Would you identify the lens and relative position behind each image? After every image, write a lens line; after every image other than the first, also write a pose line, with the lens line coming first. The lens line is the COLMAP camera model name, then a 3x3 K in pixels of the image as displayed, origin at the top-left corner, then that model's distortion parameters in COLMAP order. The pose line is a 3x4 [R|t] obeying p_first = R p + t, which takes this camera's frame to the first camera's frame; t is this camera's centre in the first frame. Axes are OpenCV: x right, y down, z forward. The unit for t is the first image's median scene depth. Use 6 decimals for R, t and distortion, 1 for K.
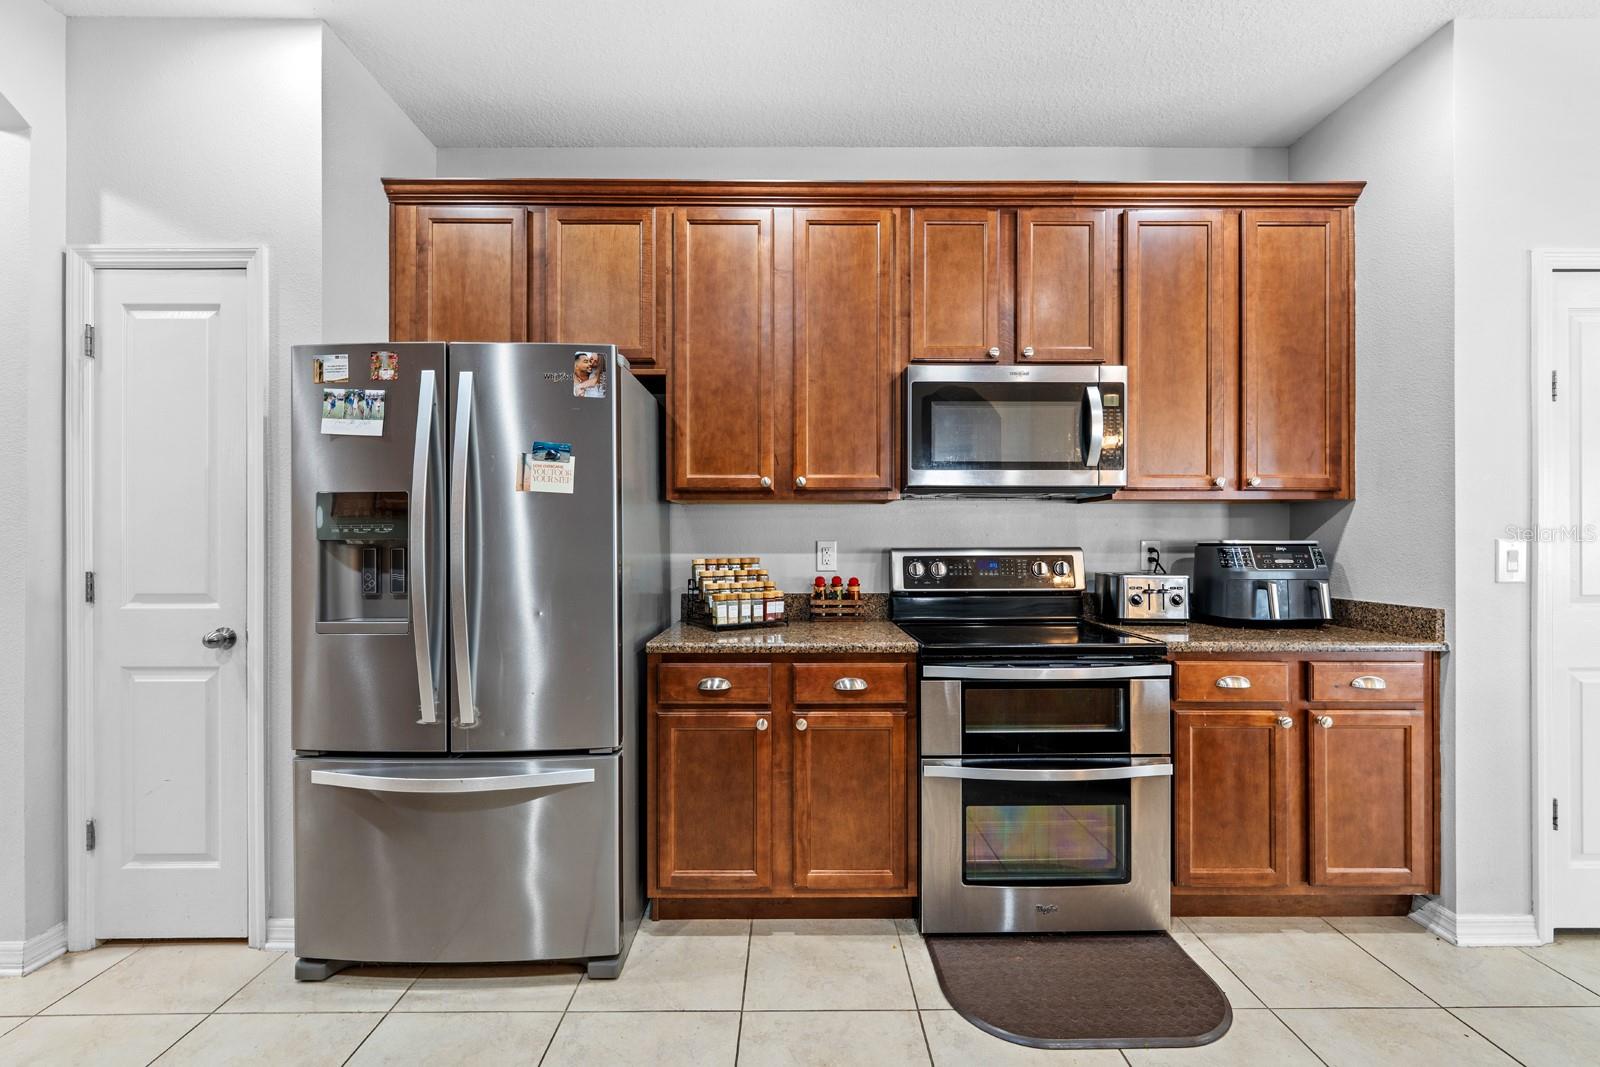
lens RADIAL K [[649.3, 0, 800.2], [0, 649.3, 538.0], [0, 0, 1]] dist [0.001365, -0.000039]
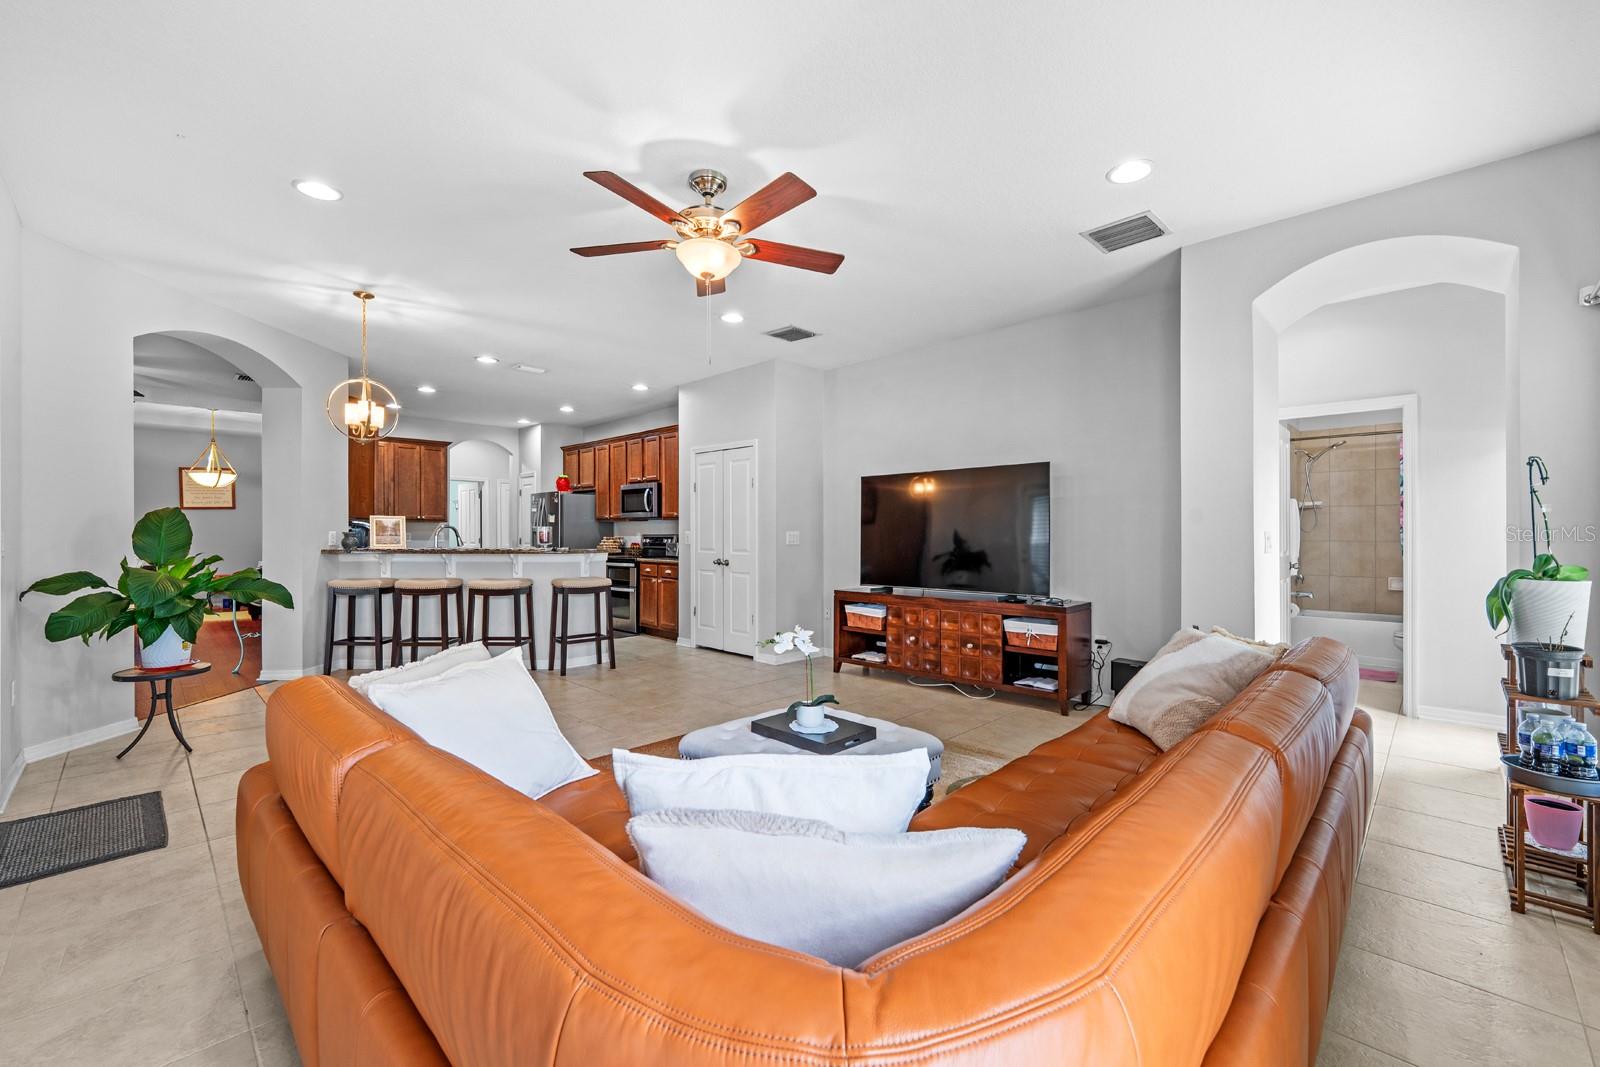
lens RADIAL K [[649.3, 0, 800.2], [0, 649.3, 538.0], [0, 0, 1]] dist [0.001365, -0.000039]
pose [[0.712042, 0.007817, -0.702094, 3.538475], [-0.004116, 0.999967, 0.006959, 0.007592], [0.702125, -0.002066, 0.712050, -0.948039]]
